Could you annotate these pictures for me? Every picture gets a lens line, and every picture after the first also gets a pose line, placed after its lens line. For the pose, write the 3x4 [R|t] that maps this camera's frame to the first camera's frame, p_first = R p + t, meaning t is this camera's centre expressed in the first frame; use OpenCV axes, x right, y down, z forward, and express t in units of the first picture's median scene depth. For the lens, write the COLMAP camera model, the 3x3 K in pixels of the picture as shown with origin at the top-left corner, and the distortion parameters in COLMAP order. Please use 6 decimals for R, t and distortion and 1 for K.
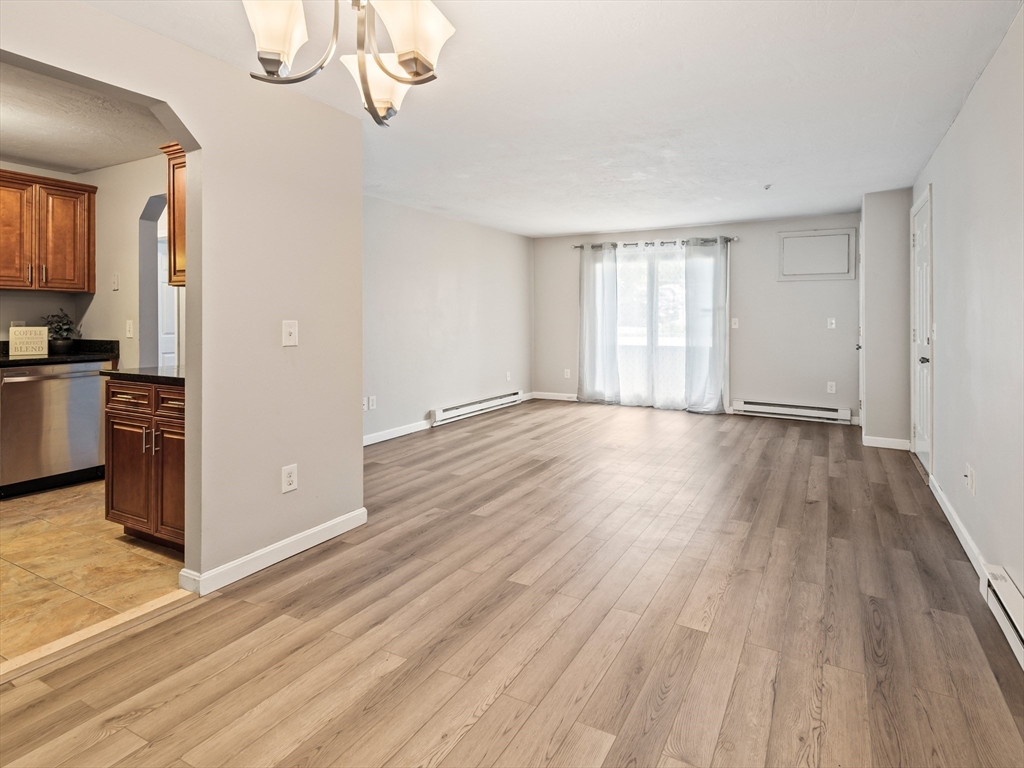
lens RADIAL K [[539.5, 0, 553.8], [0, 539.5, 323.3], [0, 0, 1]] dist [0.028789, -0.015353]
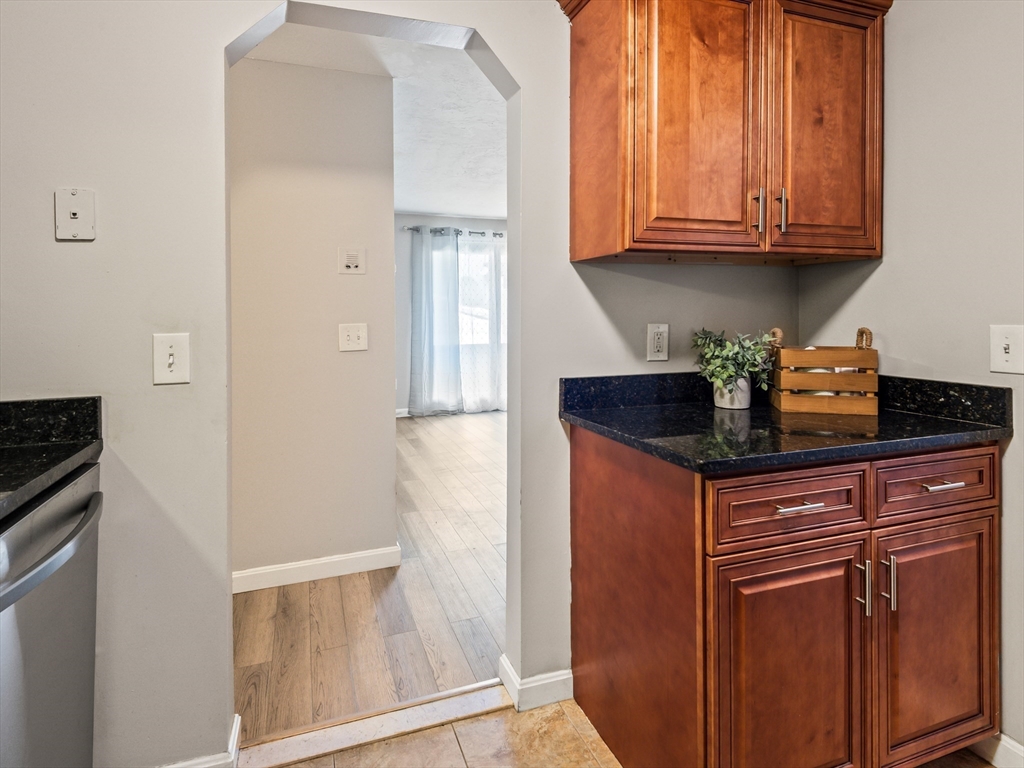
lens RADIAL K [[539.5, 0, 496.4], [0, 539.5, 324.1], [0, 0, 1]] dist [0.028789, -0.015353]
pose [[0.697334, -0.020823, 0.716444, -0.837236], [0.013398, 0.999782, 0.016017, -0.012717], [-0.716621, -0.001571, 0.697461, 0.585782]]
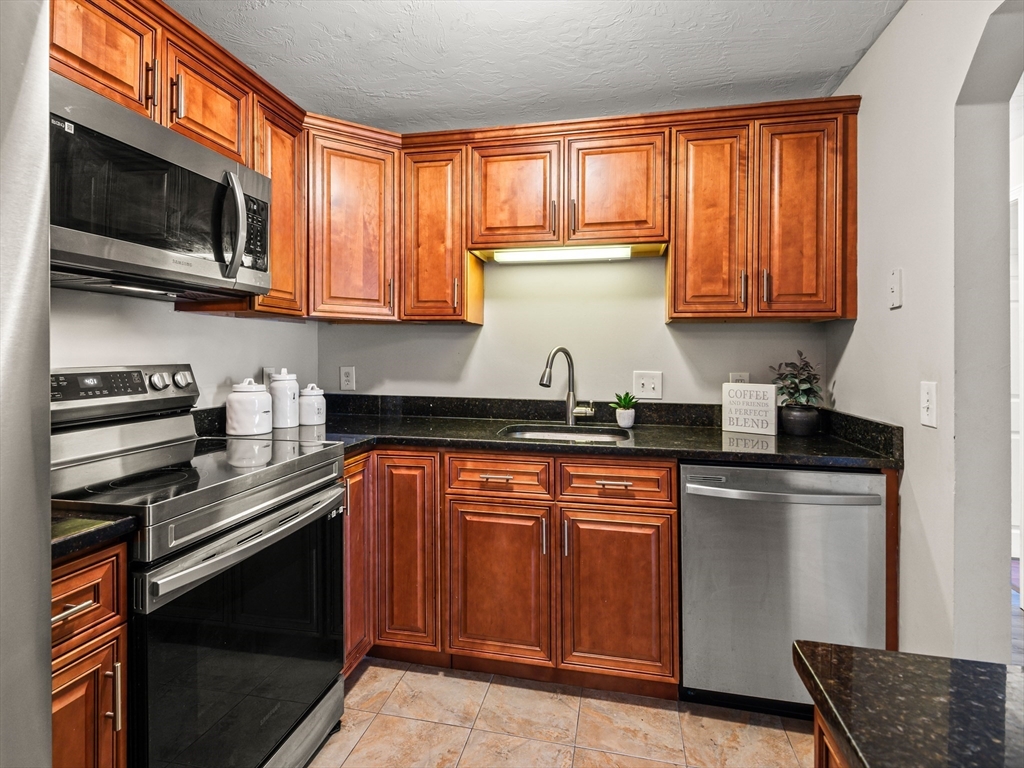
lens RADIAL K [[539.5, 0, 496.2], [0, 539.5, 346.5], [0, 0, 1]] dist [0.028789, -0.015353]
pose [[0.244071, -0.014406, -0.969650, -0.455684], [-0.012902, 0.999753, -0.018101, -0.017561], [0.969671, 0.016929, 0.243825, 0.581504]]
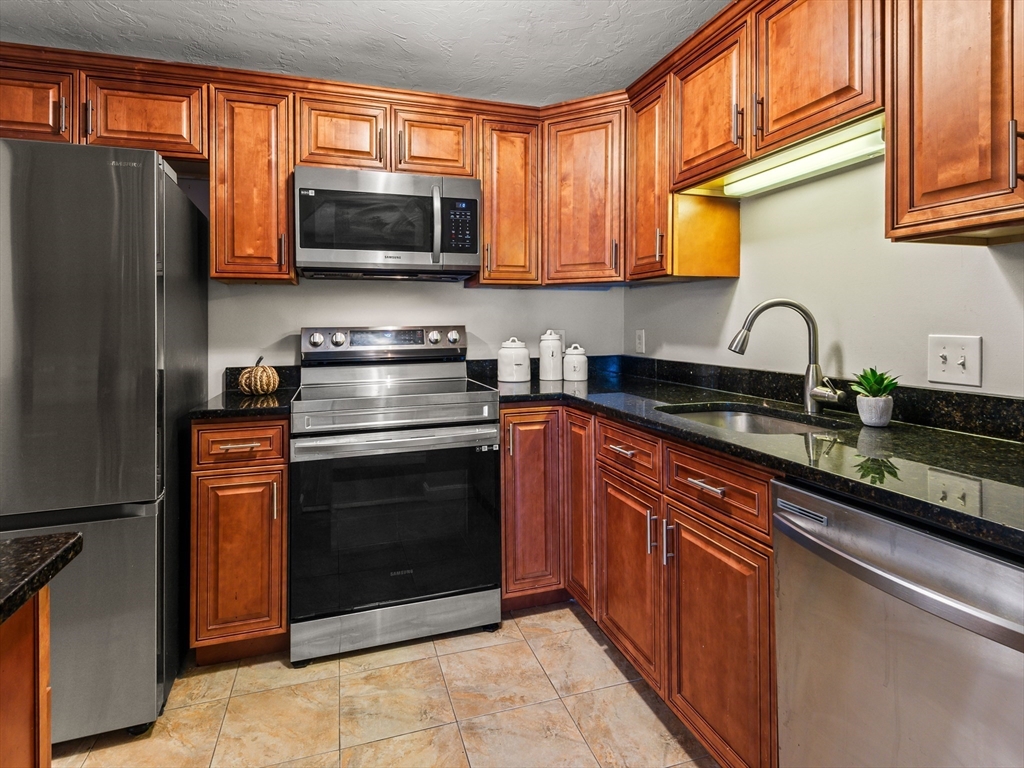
lens RADIAL K [[539.5, 0, 515.2], [0, 539.5, 321.7], [0, 0, 1]] dist [0.028789, -0.015353]
pose [[-0.712009, -0.001473, -0.702169, -0.563749], [-0.000344, 0.999998, -0.001749, -0.010717], [0.702171, -0.001004, -0.712008, 0.944588]]
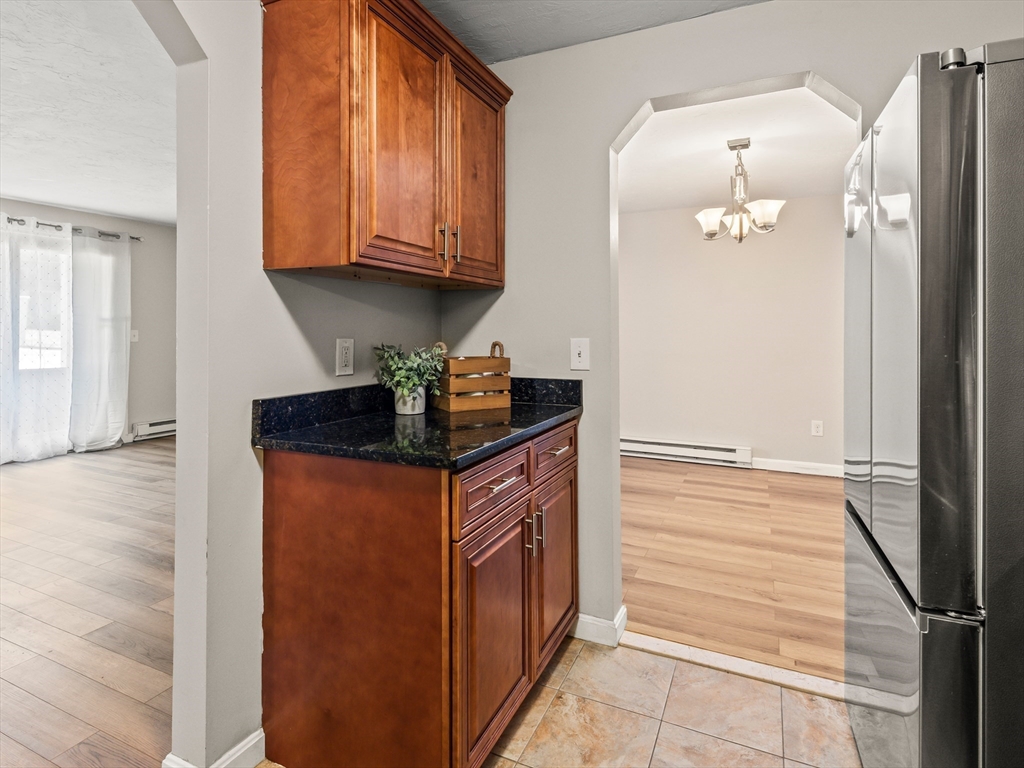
lens RADIAL K [[539.5, 0, 501.6], [0, 539.5, 333.1], [0, 0, 1]] dist [0.028789, -0.015353]
pose [[-0.019532, -0.005756, 0.999793, -0.877609], [0.005526, 0.999968, 0.005865, -0.010699], [-0.999794, 0.005639, -0.019499, 0.679586]]
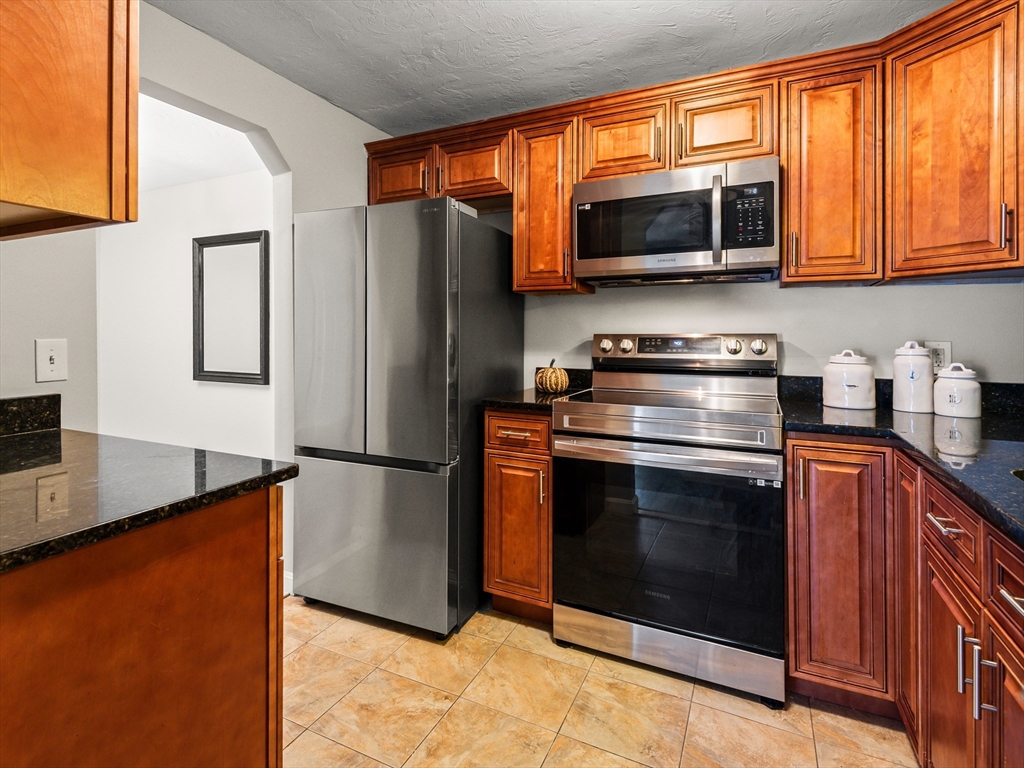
lens RADIAL K [[539.5, 0, 465.1], [0, 539.5, 326.0], [0, 0, 1]] dist [0.028789, -0.015353]
pose [[-0.999869, -0.008112, 0.013998, -0.675267], [-0.008148, 0.999964, -0.002504, -0.011175], [-0.013977, -0.002618, -0.999899, 0.989205]]
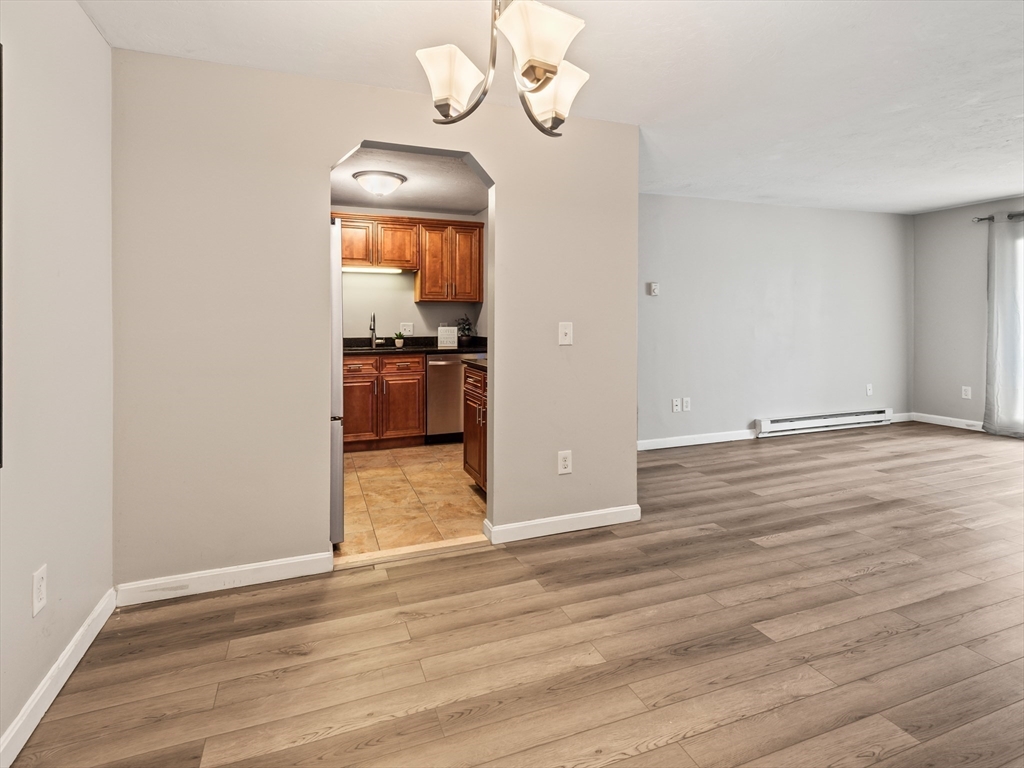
lens RADIAL K [[539.5, 0, 523.9], [0, 539.5, 326.3], [0, 0, 1]] dist [0.028789, -0.015353]
pose [[0.748645, 0.003127, -0.662963, 0.123837], [-0.000648, 0.999992, 0.003985, -0.000841], [0.662970, -0.002554, 0.748641, 0.068711]]
